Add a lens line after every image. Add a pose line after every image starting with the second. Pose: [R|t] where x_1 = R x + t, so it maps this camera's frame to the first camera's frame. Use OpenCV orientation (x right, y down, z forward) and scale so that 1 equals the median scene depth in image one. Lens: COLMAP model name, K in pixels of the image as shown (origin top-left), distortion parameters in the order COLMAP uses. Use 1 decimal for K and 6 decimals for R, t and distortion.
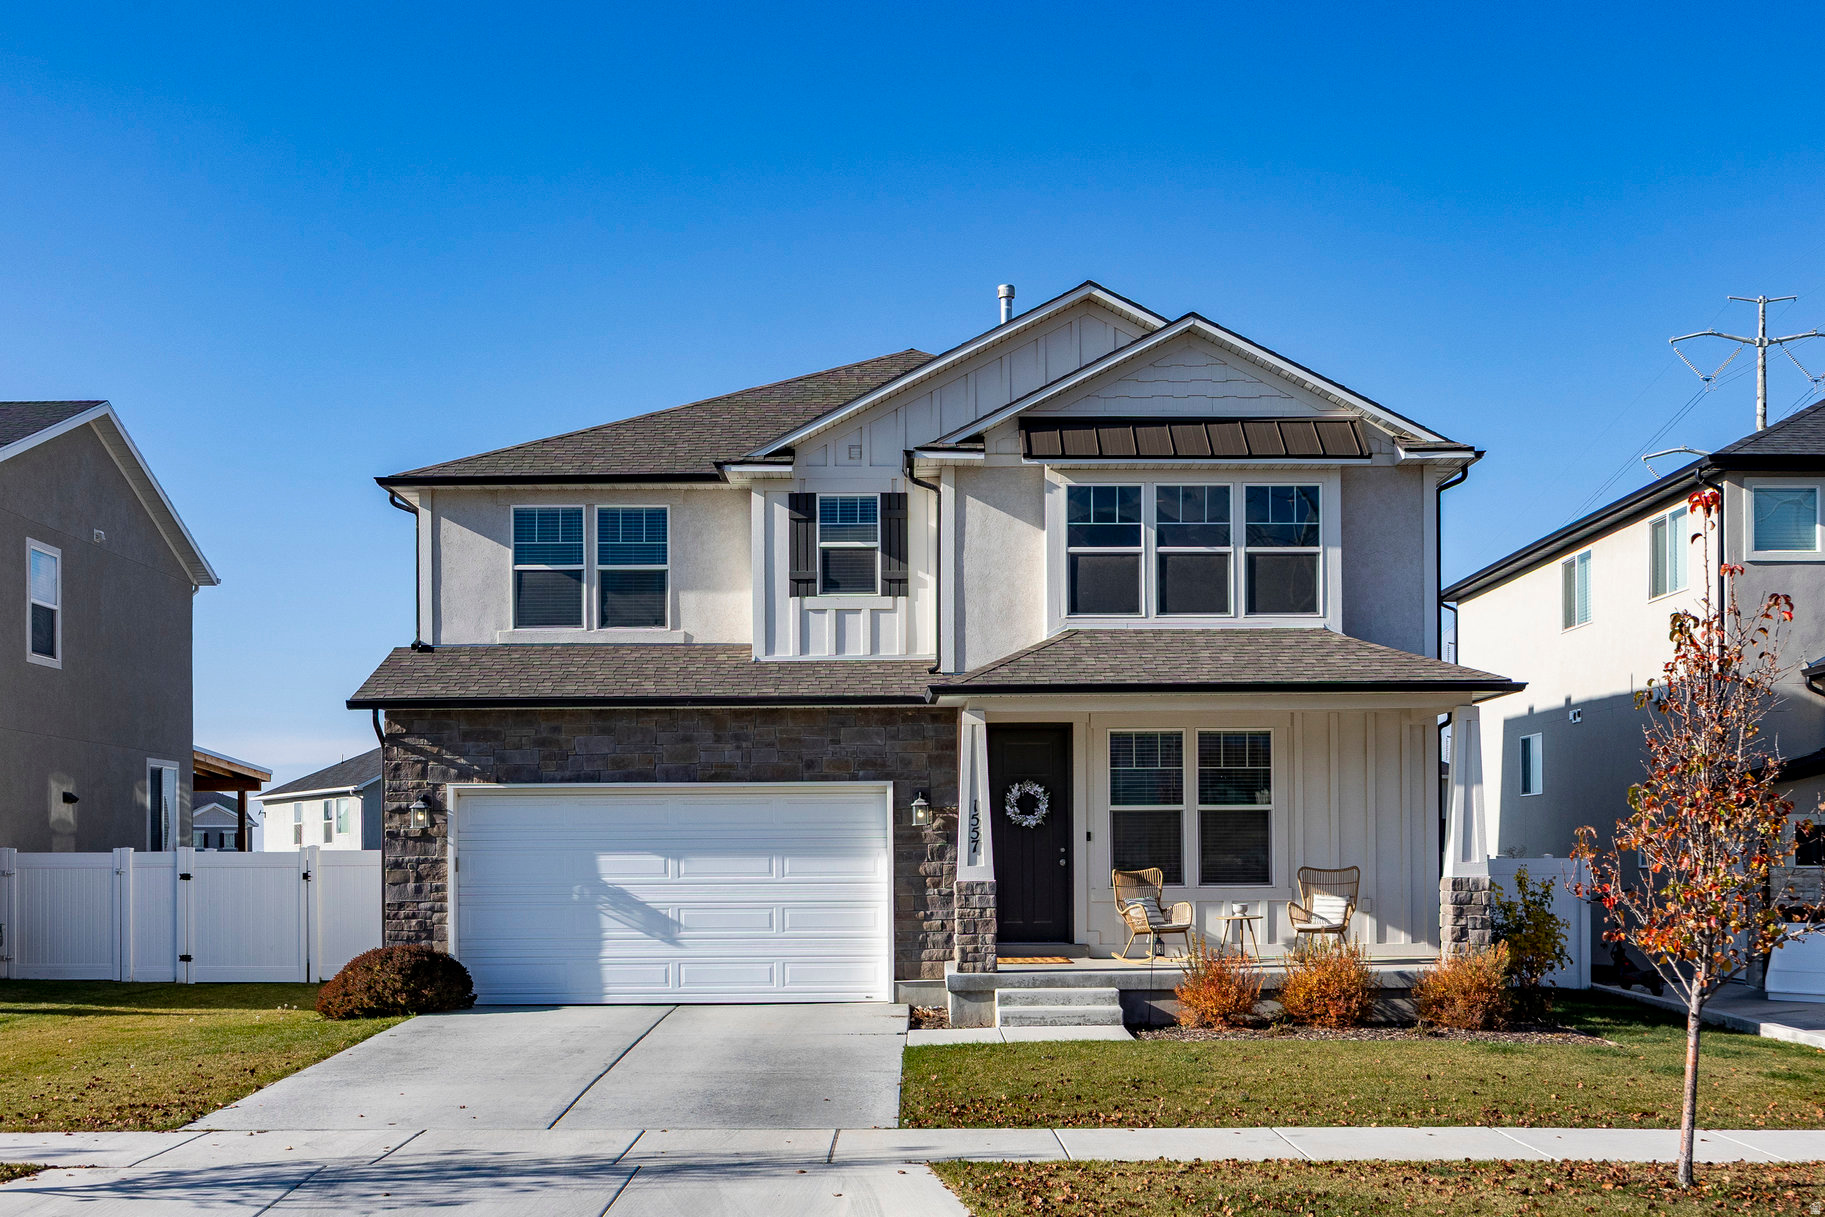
lens RADIAL K [[1808.6, 0, 912.5], [0, 1808.6, 608.5], [0, 0, 1]] dist [0.015409, 0.014483]
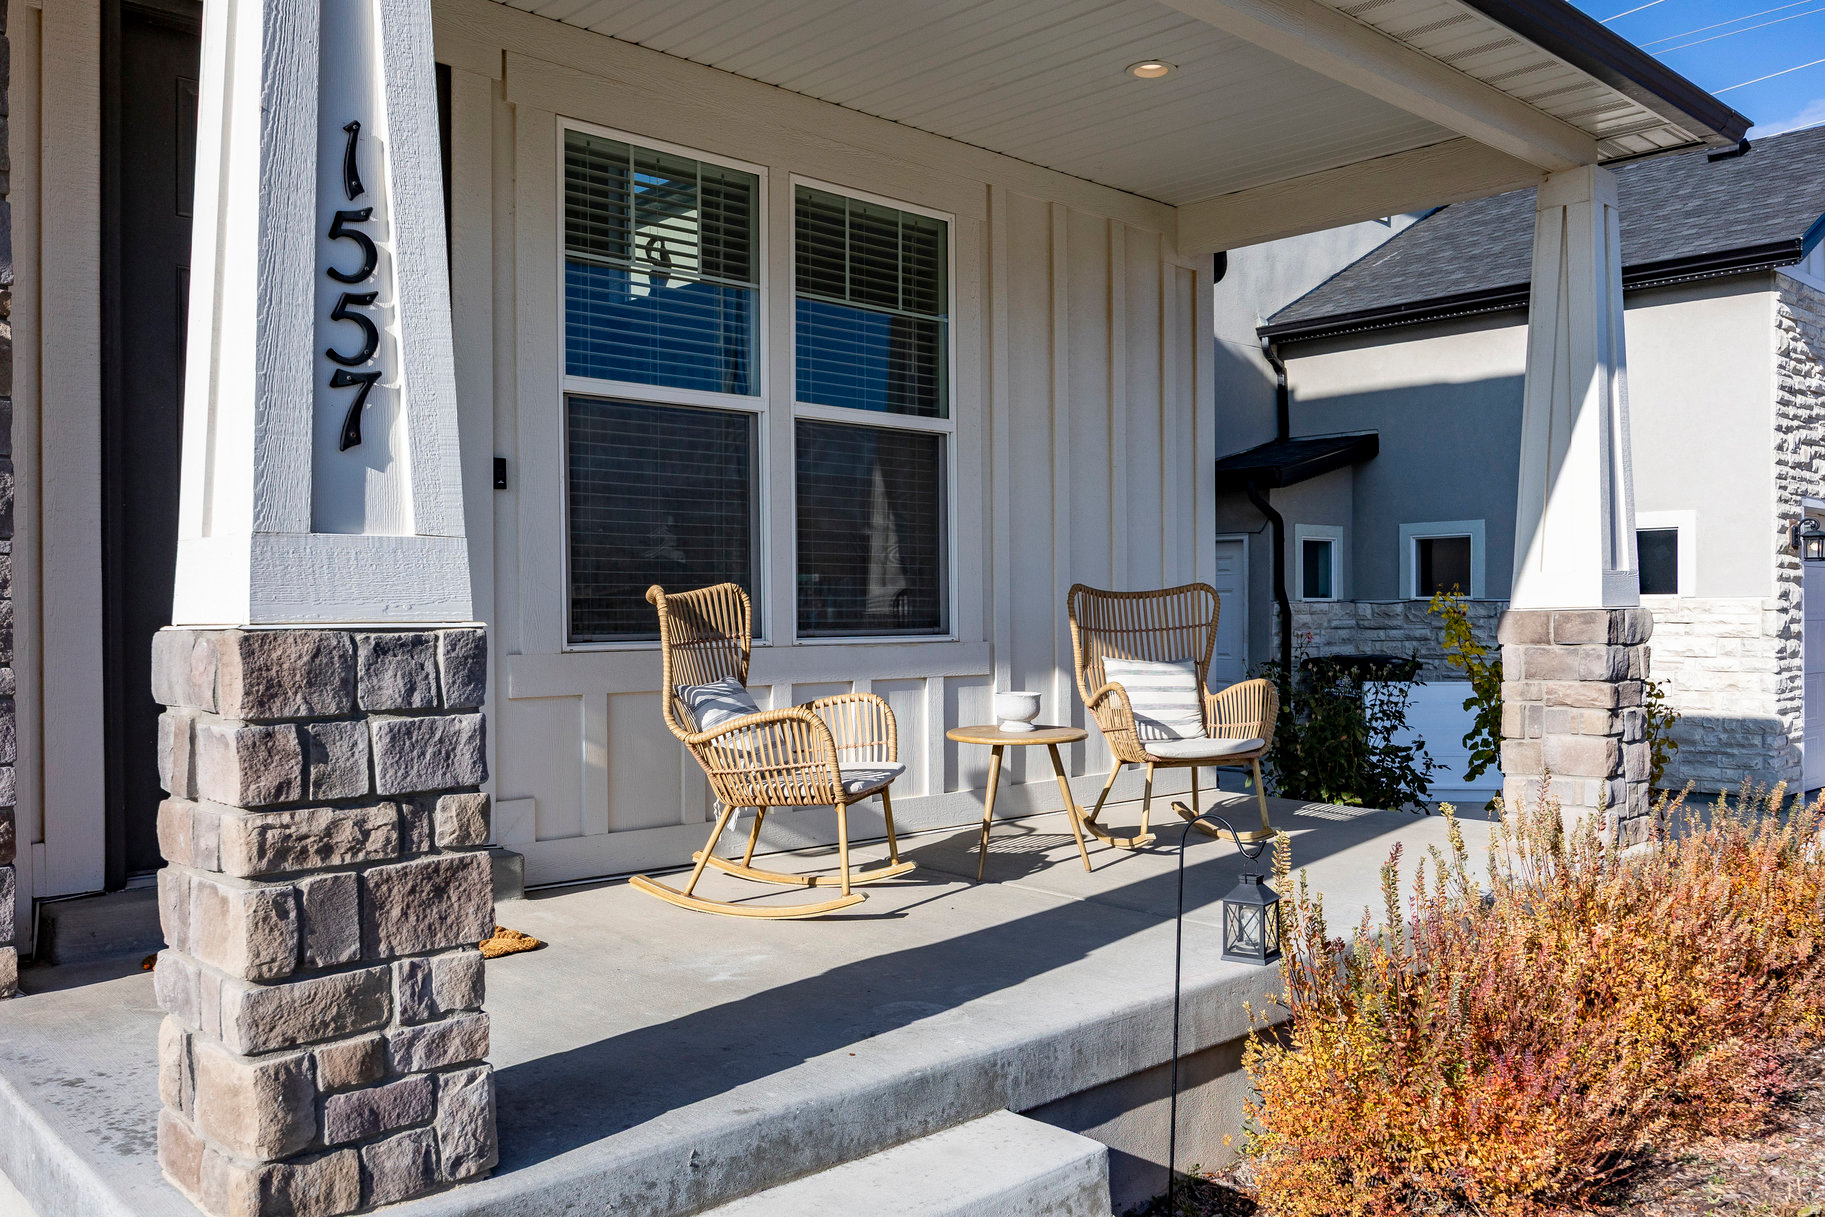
lens RADIAL K [[1511.5, 0, 912.5], [0, 1511.5, 608.5], [0, 0, 1]] dist [-0.001903, -0.000791]
pose [[0.728690, 0.001664, 0.684841, -0.018264], [-0.093662, 0.990843, 0.097251, 0.118745], [-0.678408, -0.135009, 0.722173, 0.787306]]
